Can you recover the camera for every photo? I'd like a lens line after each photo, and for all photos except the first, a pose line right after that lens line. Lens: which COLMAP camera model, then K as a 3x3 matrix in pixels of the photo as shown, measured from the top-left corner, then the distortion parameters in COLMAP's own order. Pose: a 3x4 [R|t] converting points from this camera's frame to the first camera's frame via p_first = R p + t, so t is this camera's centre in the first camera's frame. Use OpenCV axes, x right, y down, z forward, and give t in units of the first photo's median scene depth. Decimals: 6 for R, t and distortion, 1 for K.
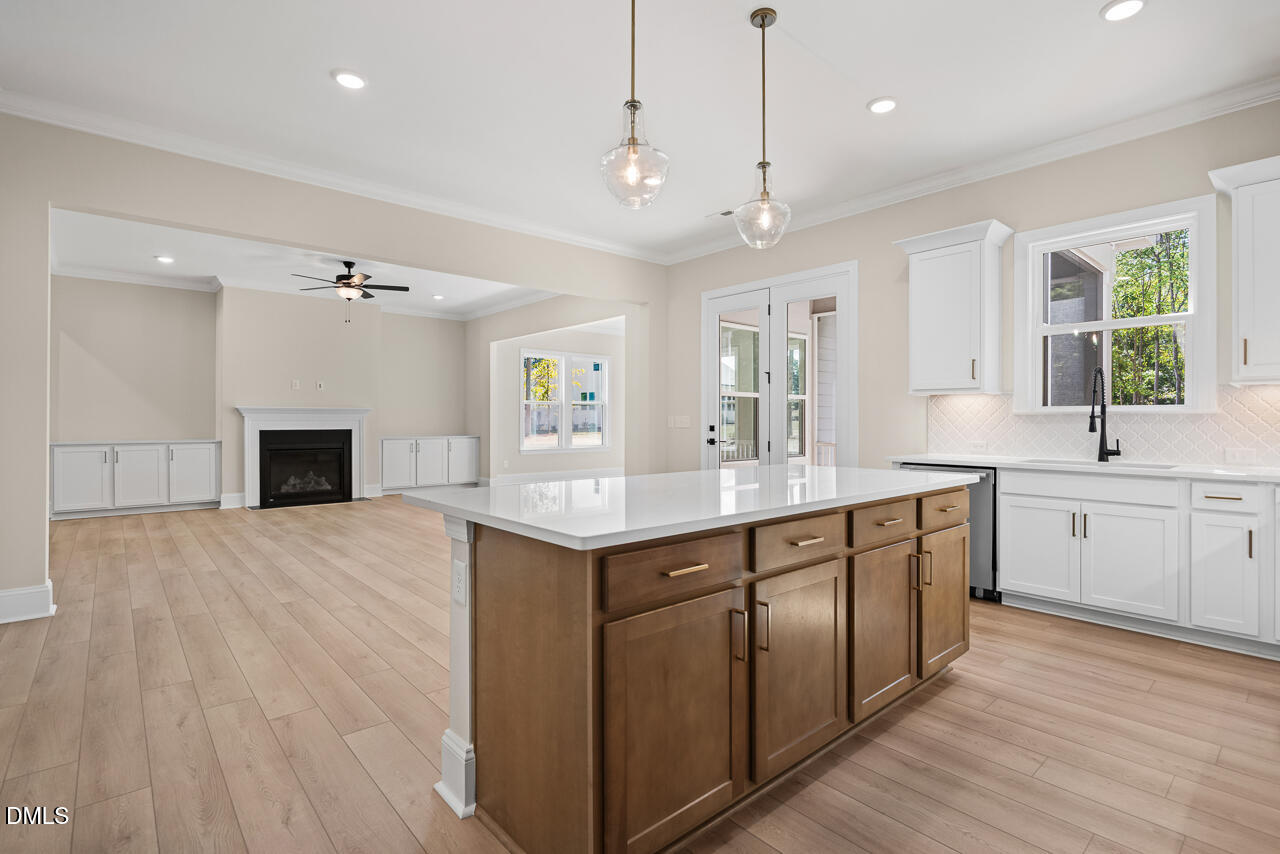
lens RADIAL K [[612.6, 0, 644.4], [0, 612.6, 421.0], [0, 0, 1]] dist [0.003552, -0.000384]
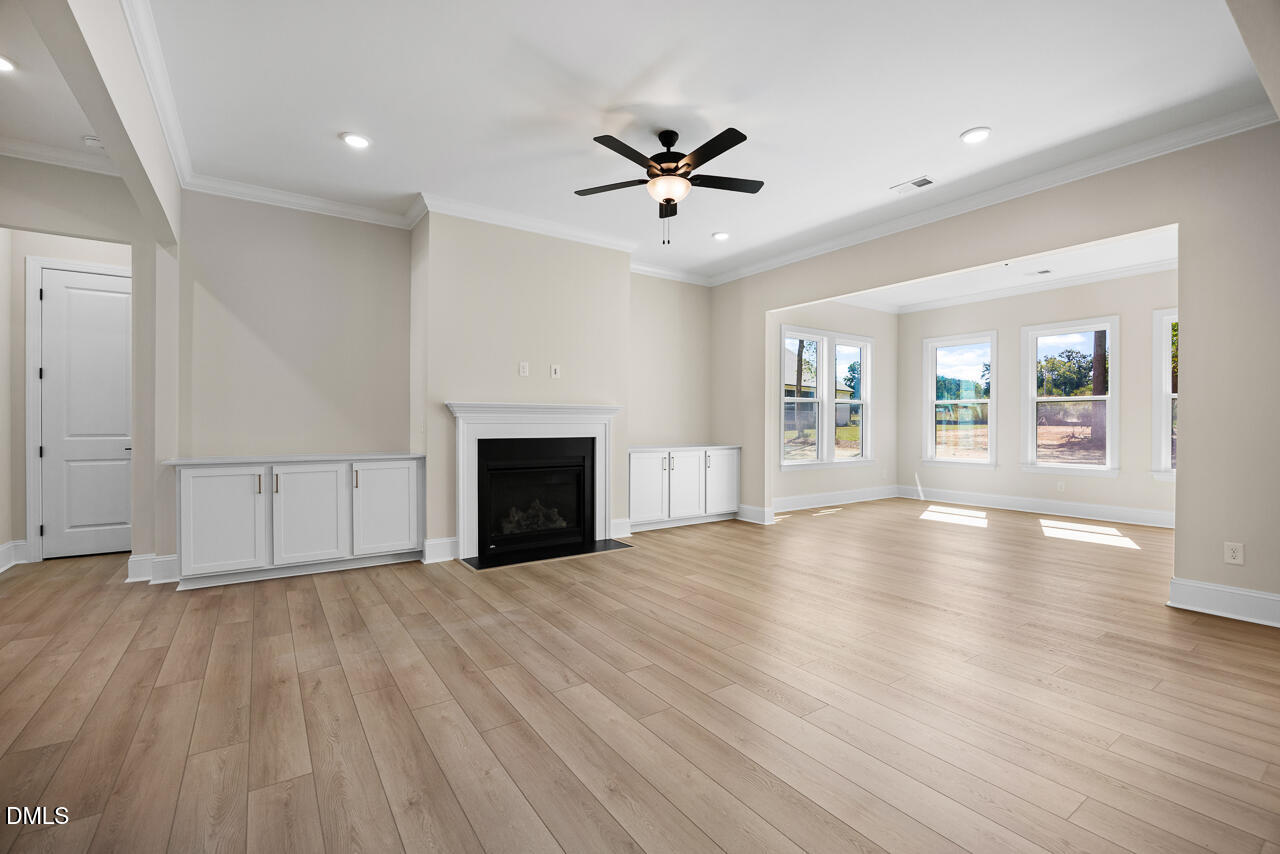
lens RADIAL K [[562.5, 0, 647.5], [0, 562.5, 424.5], [0, 0, 1]] dist [-0.003792, -0.000187]
pose [[0.994378, 0.001928, -0.105871, -0.393788], [-0.001950, 0.999998, -0.000112, -0.000245], [0.105871, 0.000317, 0.994380, 0.439804]]
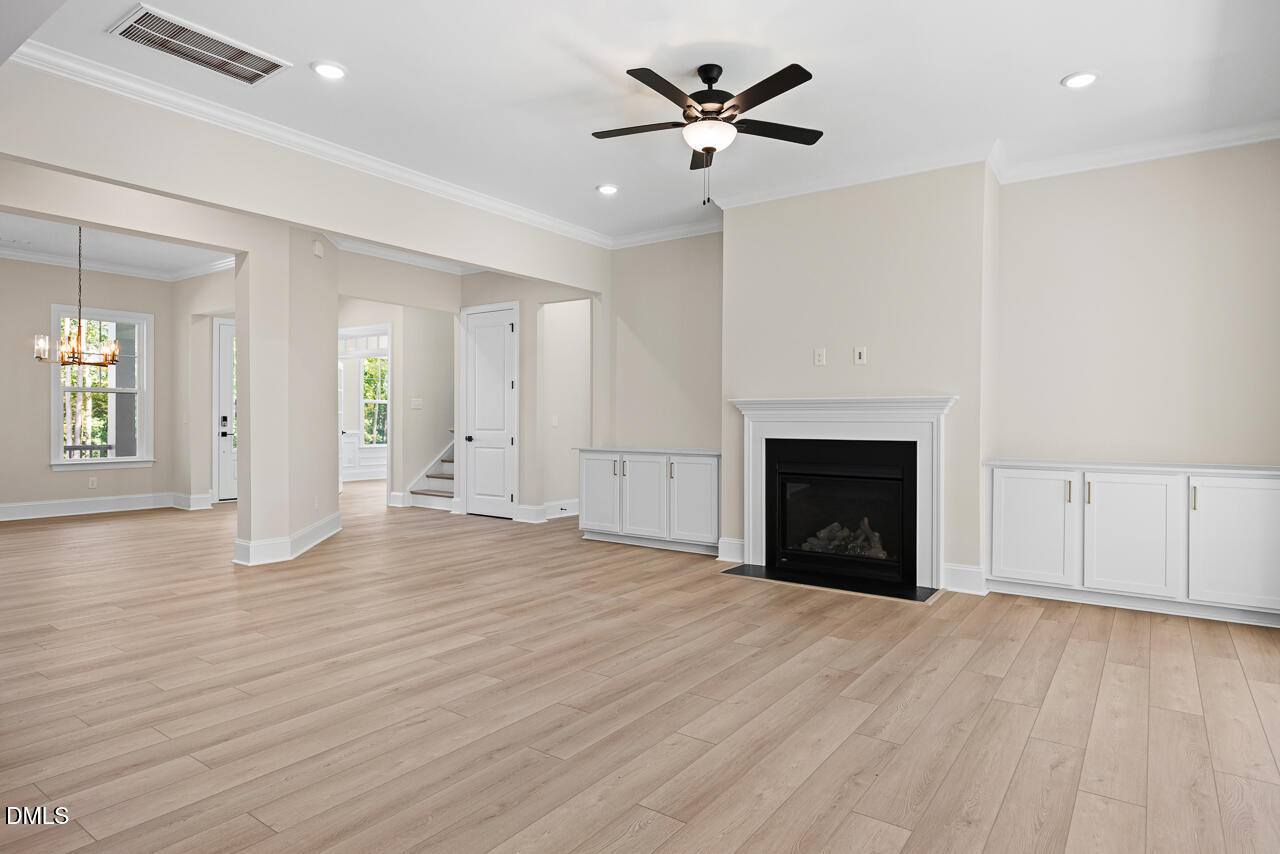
lens RADIAL K [[730.5, 0, 641.0], [0, 730.5, 426.5], [0, 0, 1]] dist [0.001530, 0.001631]
pose [[0.230526, 0.012371, -0.972988, 0.029355], [-0.005542, 0.999920, 0.011400, -0.003740], [0.973050, 0.002764, 0.230576, 0.730075]]
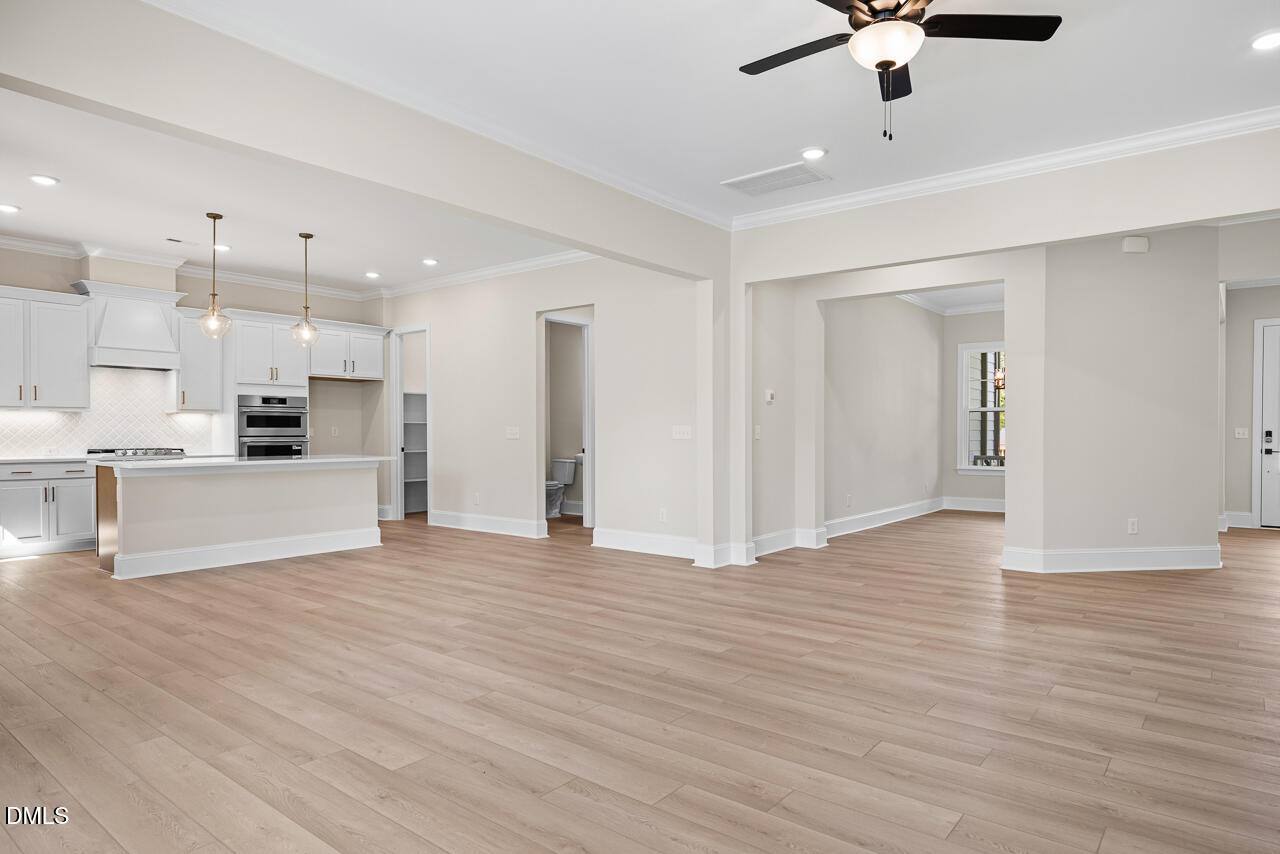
lens RADIAL K [[730.5, 0, 671.2], [0, 730.5, 440.9], [0, 0, 1]] dist [0.001530, 0.001631]
pose [[-0.982558, 0.006288, -0.185848, -0.258138], [0.004666, 0.999947, 0.009161, -0.002231], [0.185896, 0.008134, -0.982536, 1.212335]]
